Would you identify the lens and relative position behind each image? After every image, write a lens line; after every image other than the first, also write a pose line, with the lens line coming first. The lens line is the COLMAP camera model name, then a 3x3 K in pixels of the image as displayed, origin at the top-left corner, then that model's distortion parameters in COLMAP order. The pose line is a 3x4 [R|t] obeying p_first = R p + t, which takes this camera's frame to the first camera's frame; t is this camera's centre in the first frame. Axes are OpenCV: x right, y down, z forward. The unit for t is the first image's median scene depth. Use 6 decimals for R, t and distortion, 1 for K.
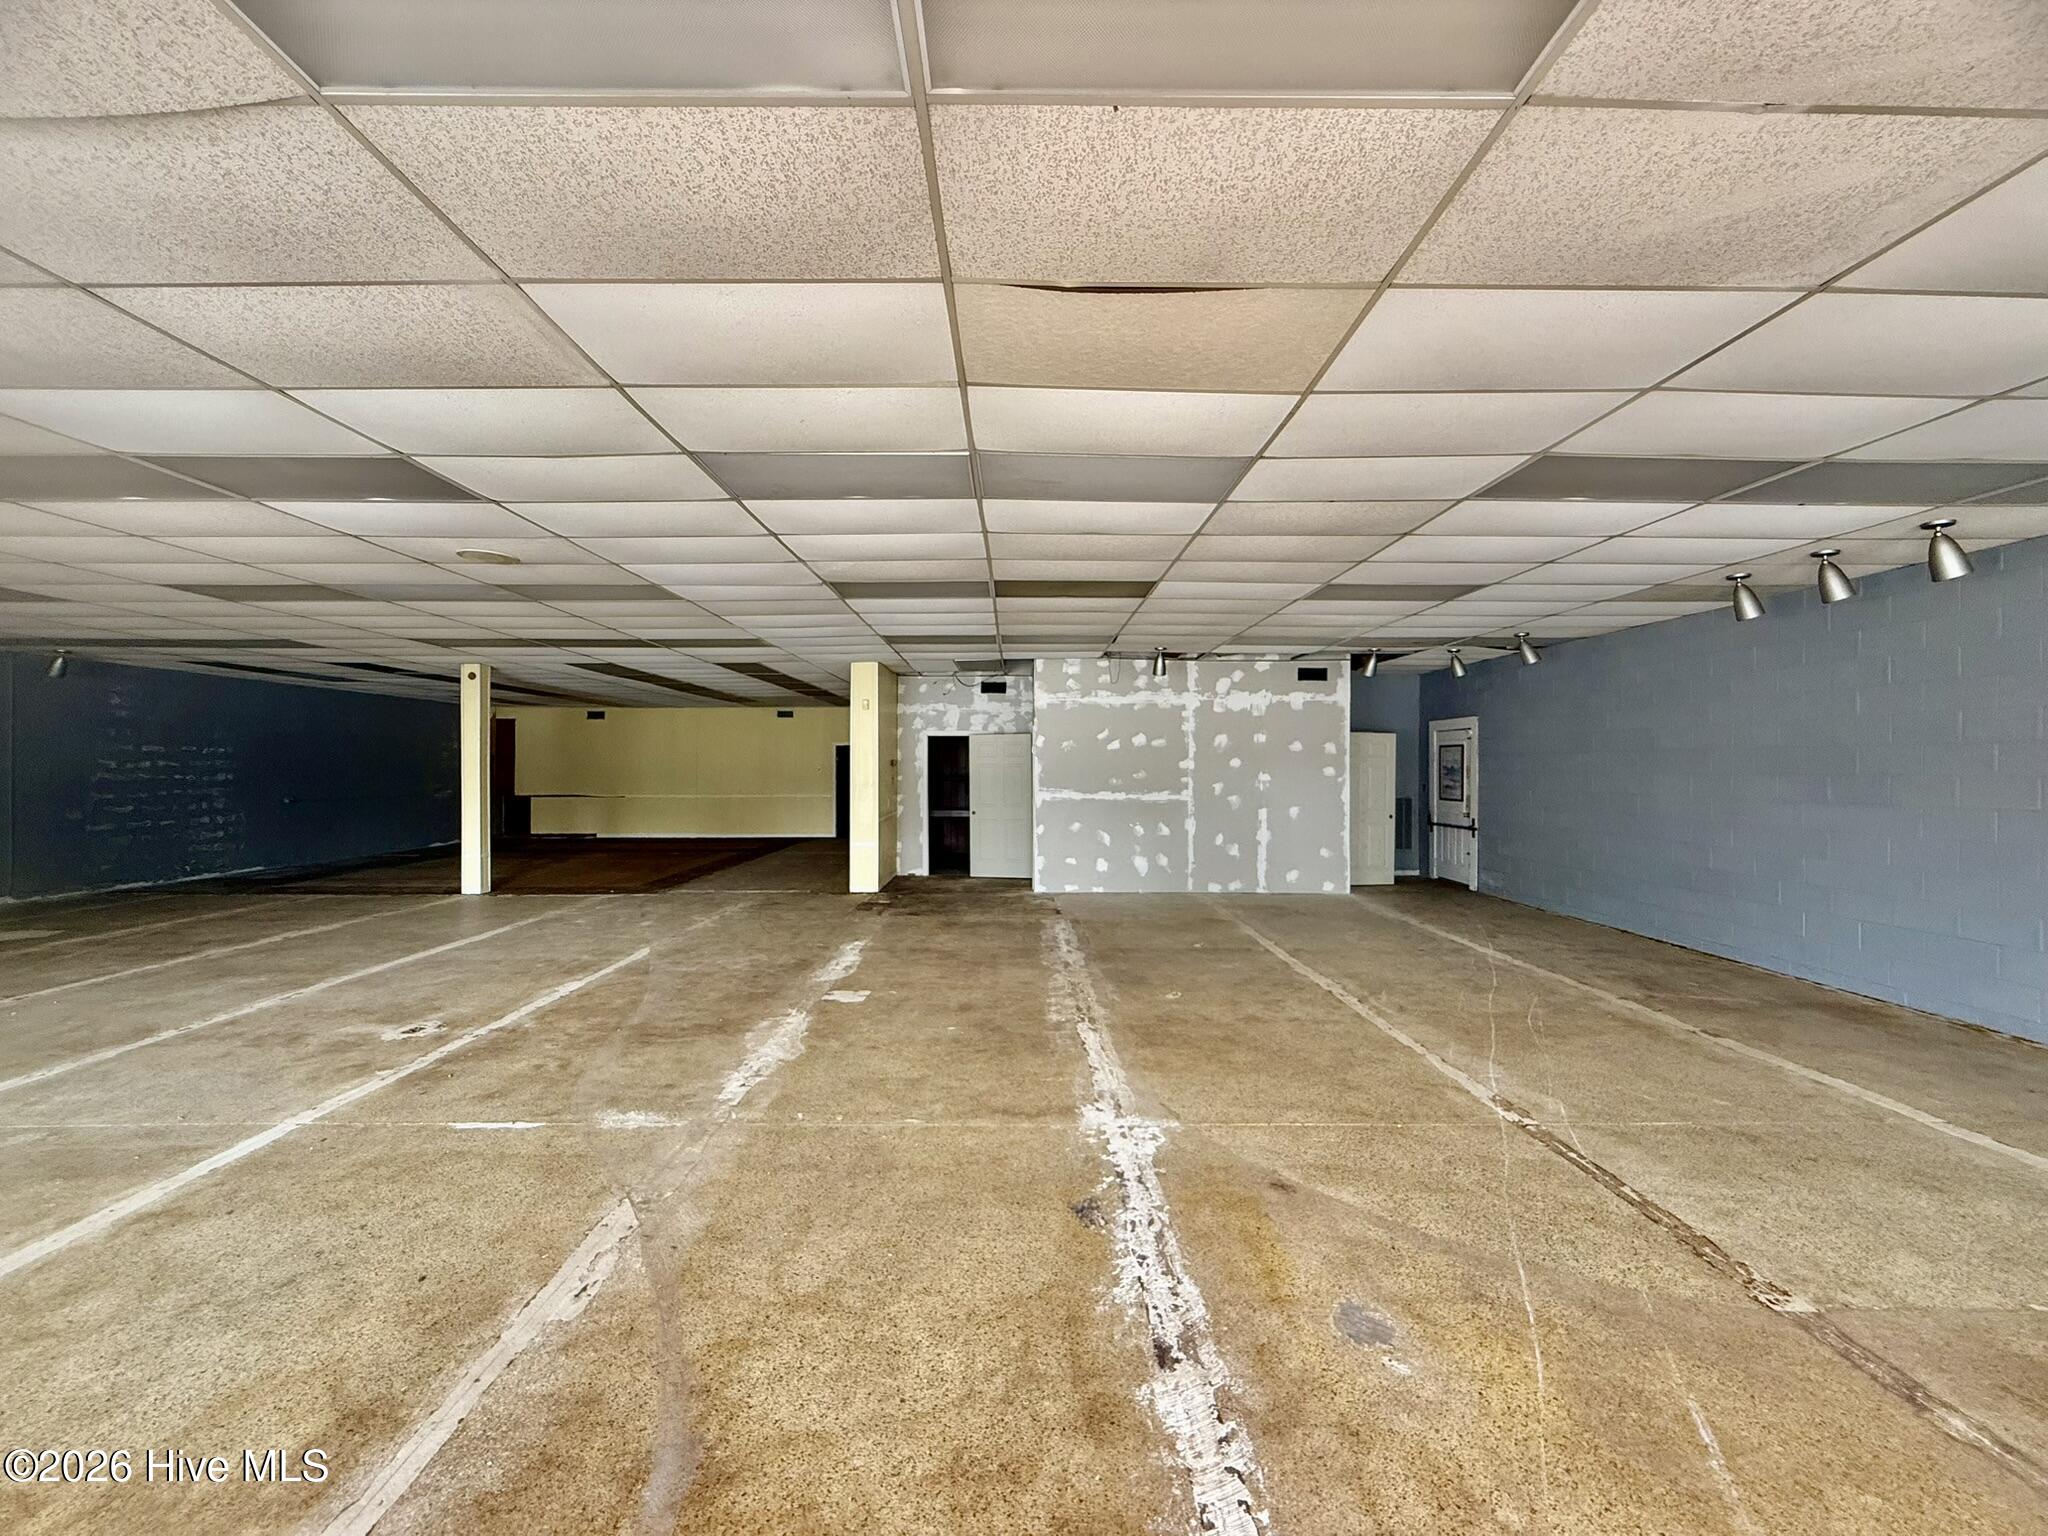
lens RADIAL K [[815.9, 0, 1021.7], [0, 815.9, 764.6], [0, 0, 1]] dist [0.001501, -0.000737]
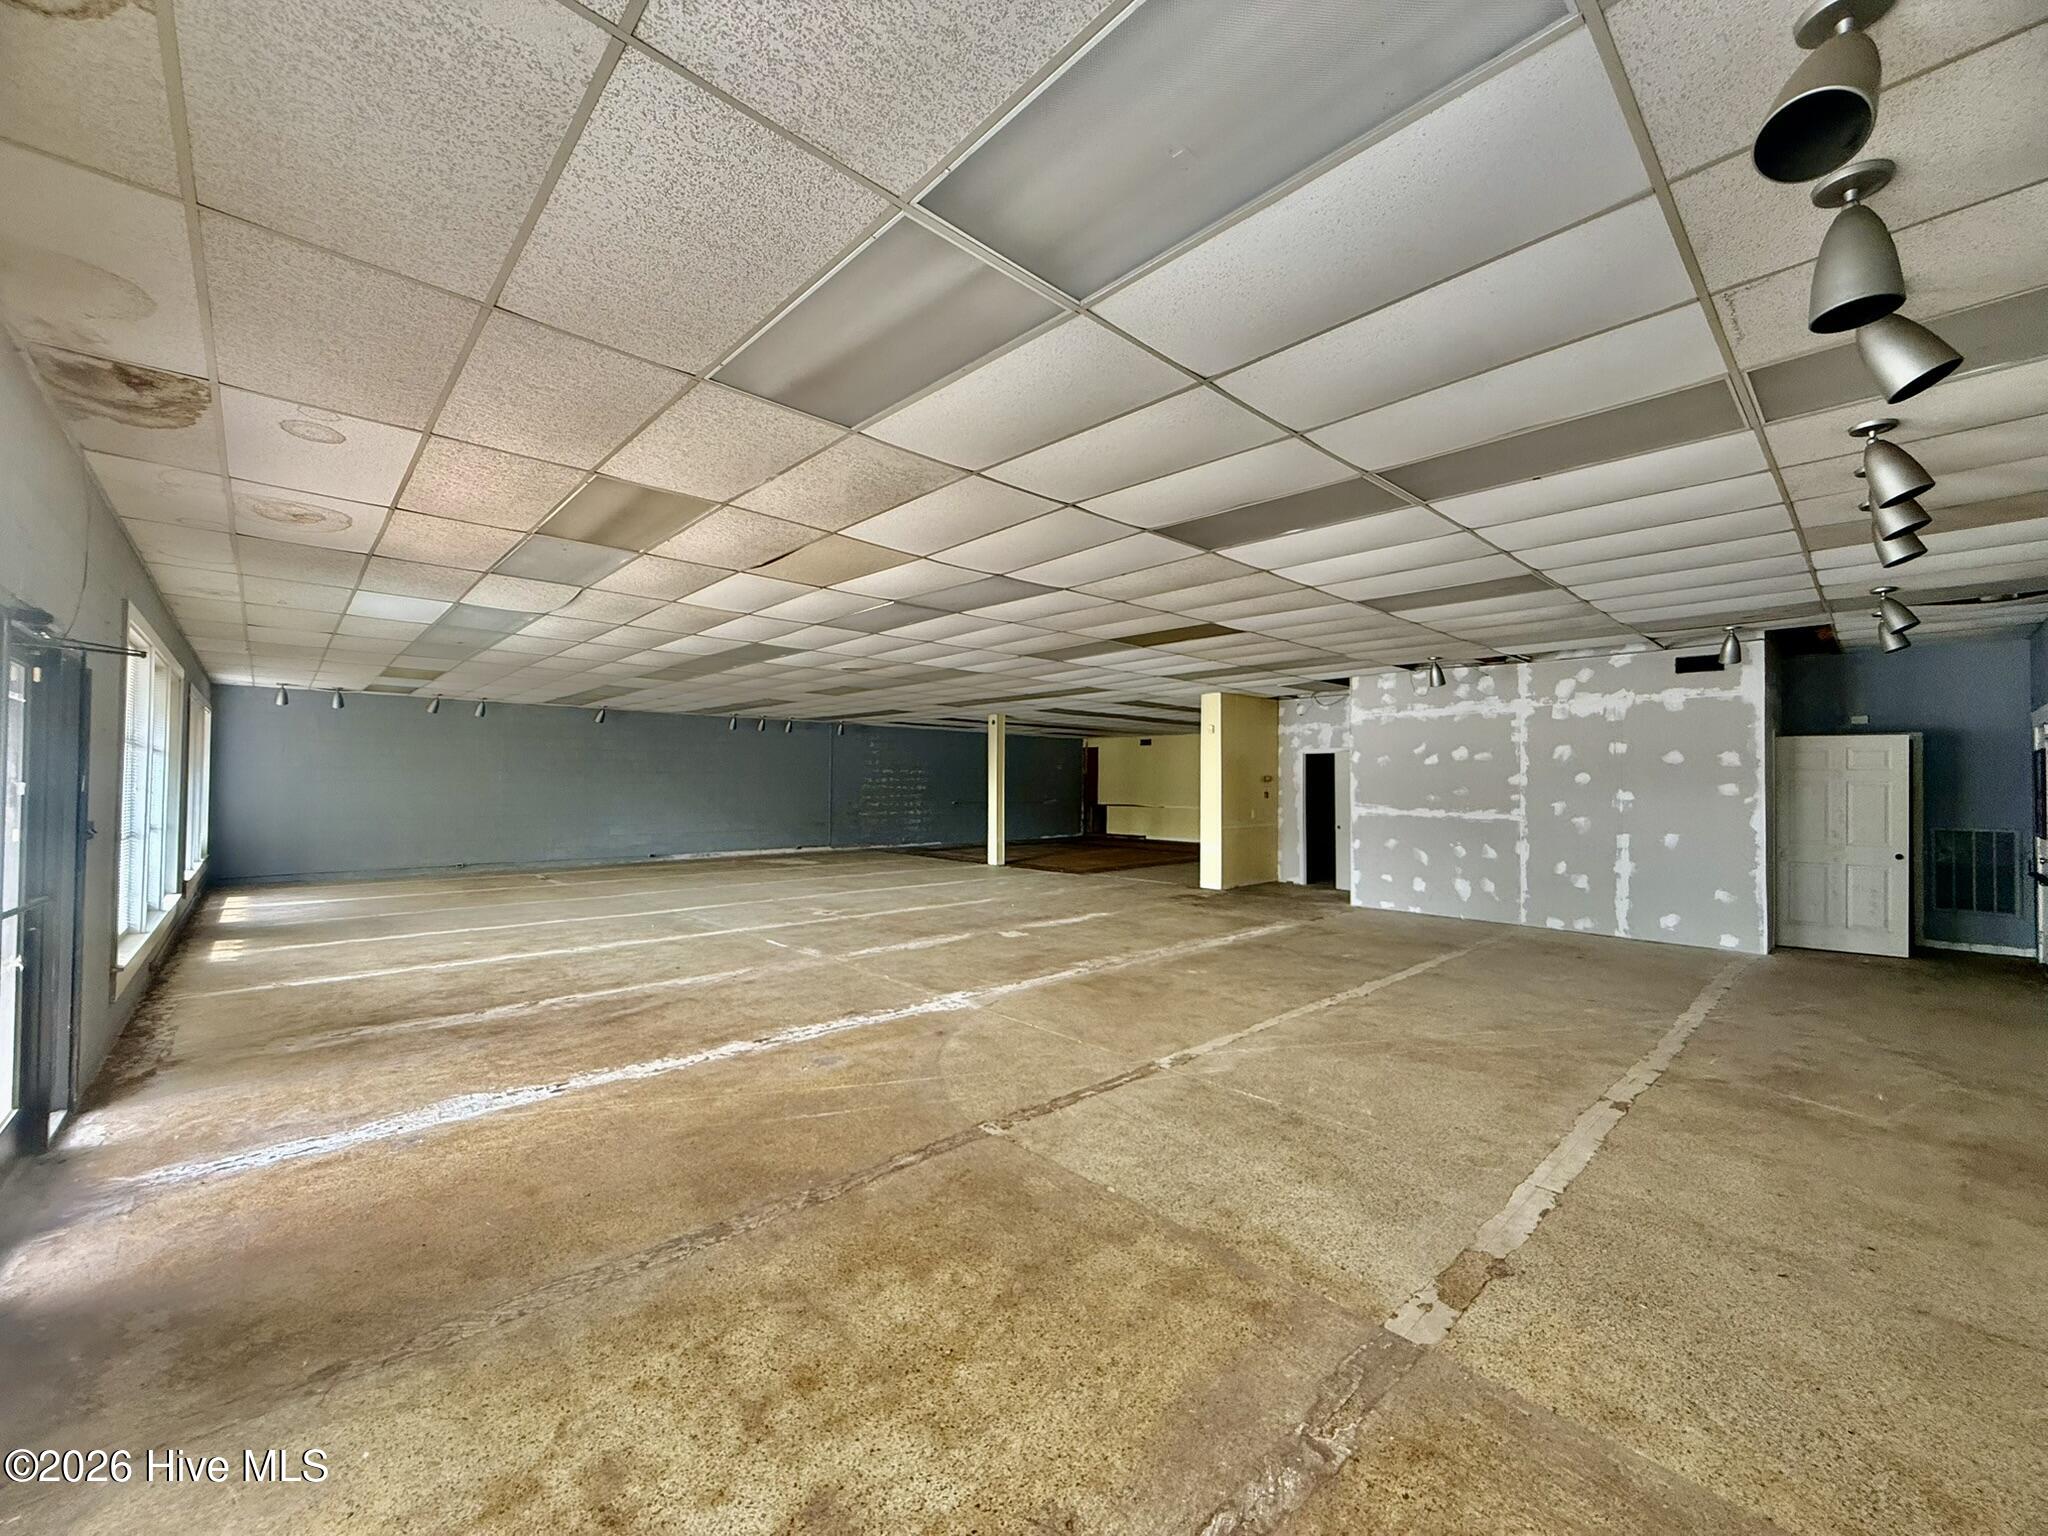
lens RADIAL K [[815.9, 0, 1021.7], [0, 815.9, 764.6], [0, 0, 1]] dist [0.001501, -0.000737]
pose [[0.677652, -0.013874, -0.735252, 0.490518], [-0.003131, 0.999759, -0.021751, 0.004041], [0.735376, 0.017042, 0.677445, 0.000810]]
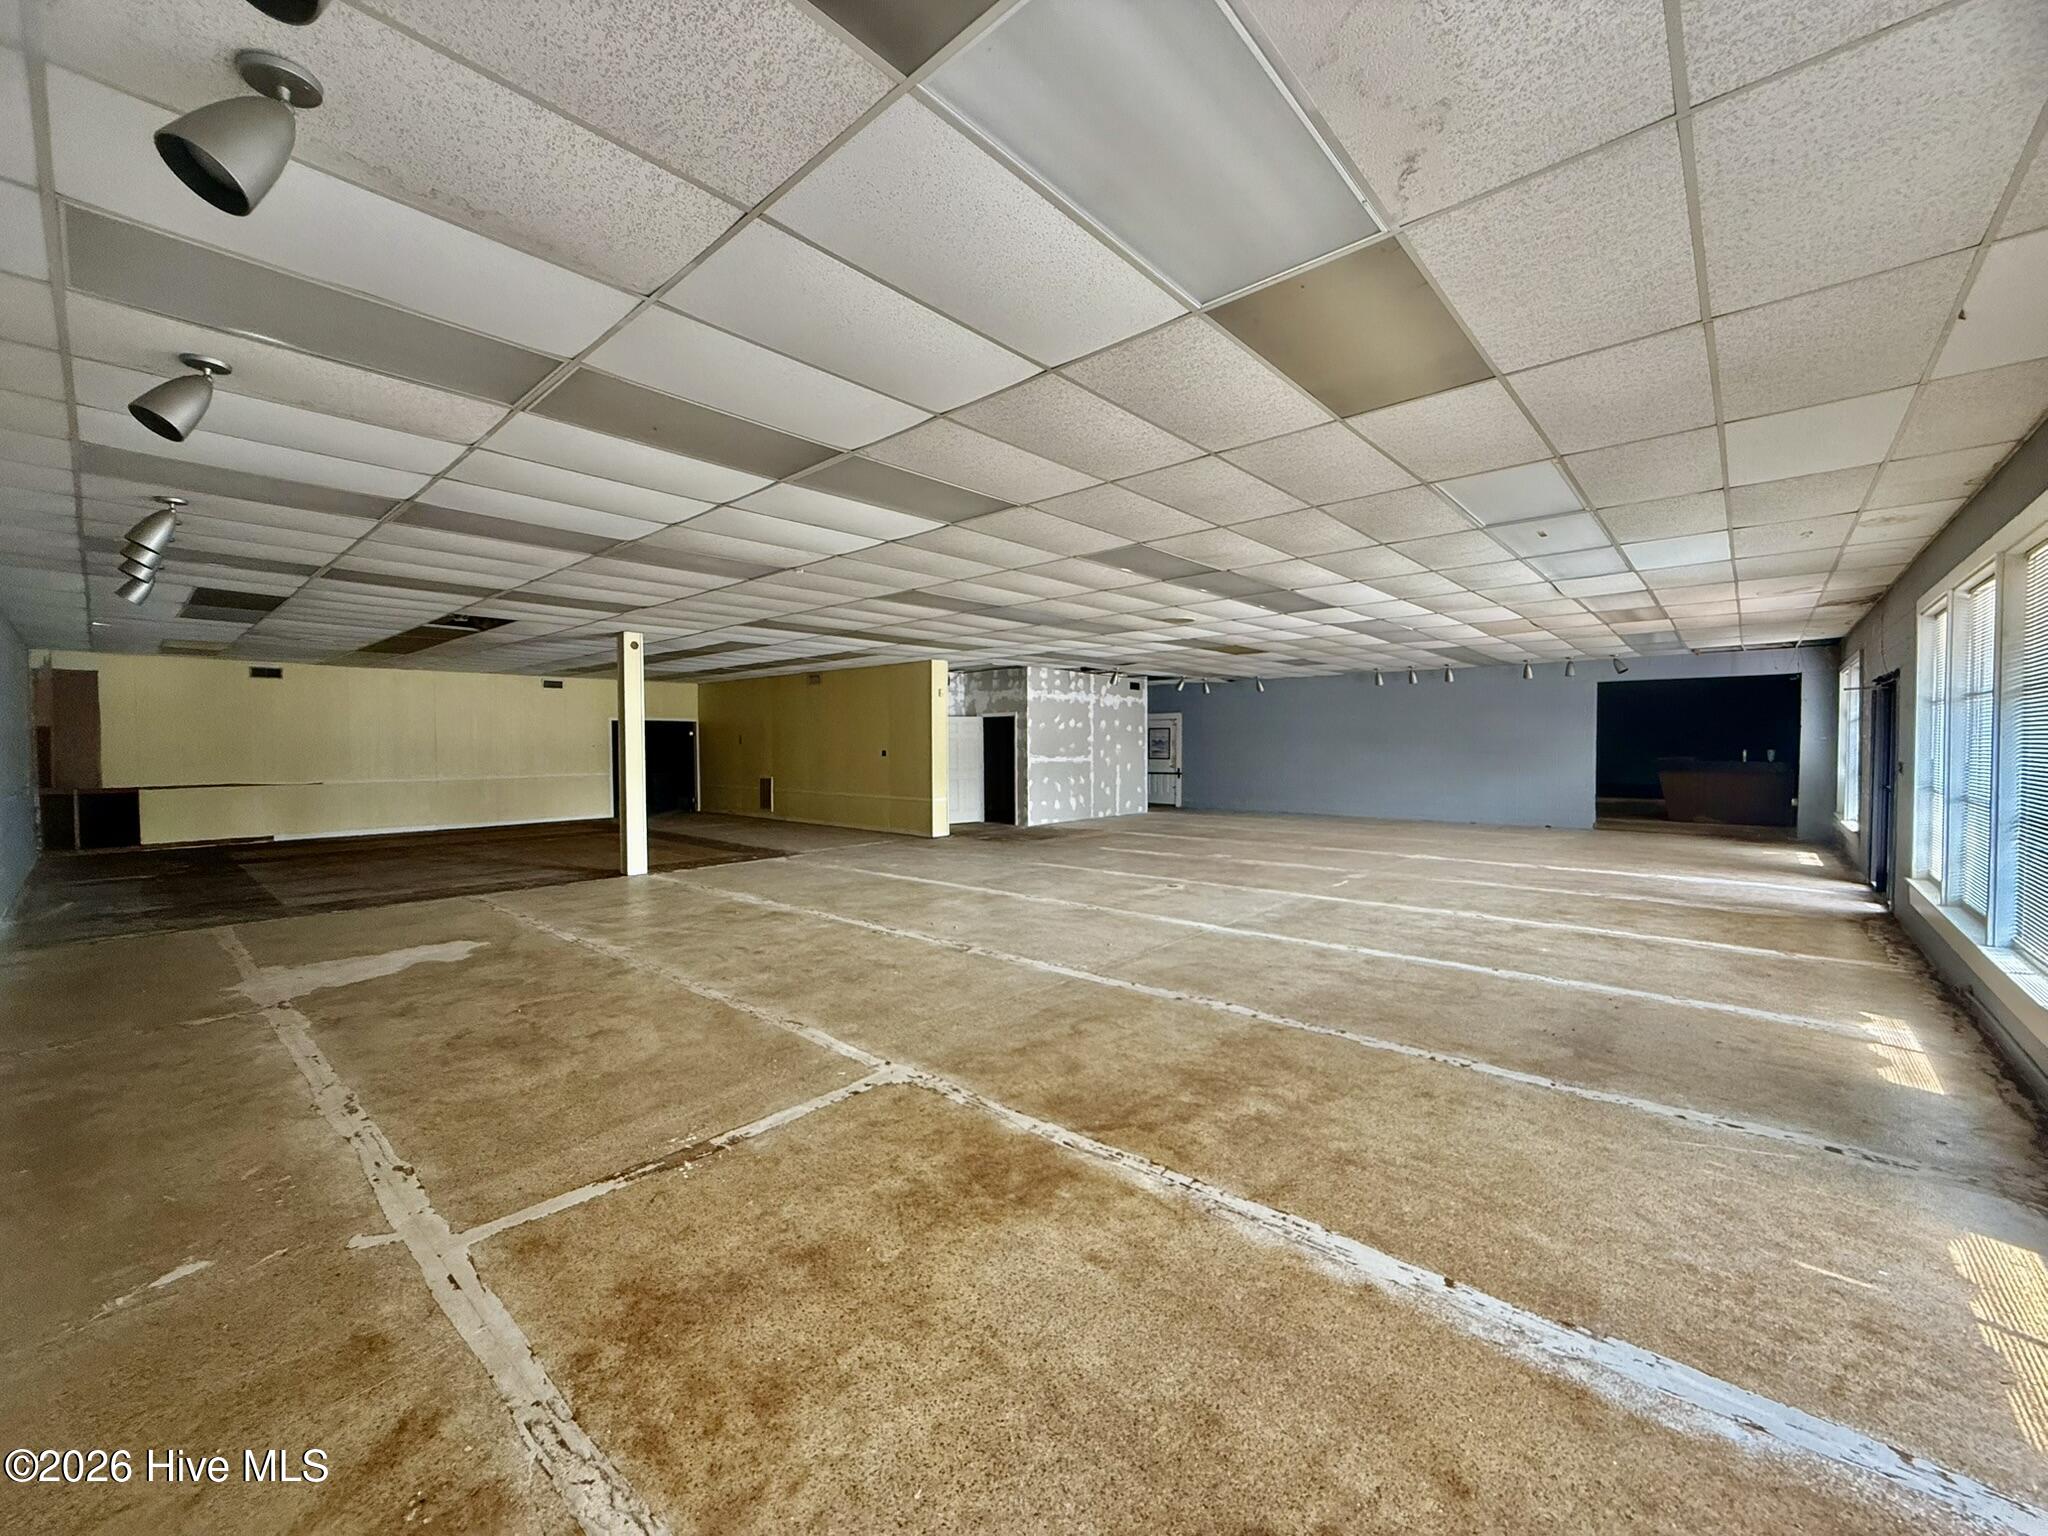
lens RADIAL K [[815.9, 0, 1021.7], [0, 815.9, 764.6], [0, 0, 1]] dist [0.001501, -0.000737]
pose [[0.669362, -0.022970, 0.742581, -1.079945], [0.003312, 0.999604, 0.027935, 0.005201], [-0.742929, -0.016239, 0.669174, 0.027740]]
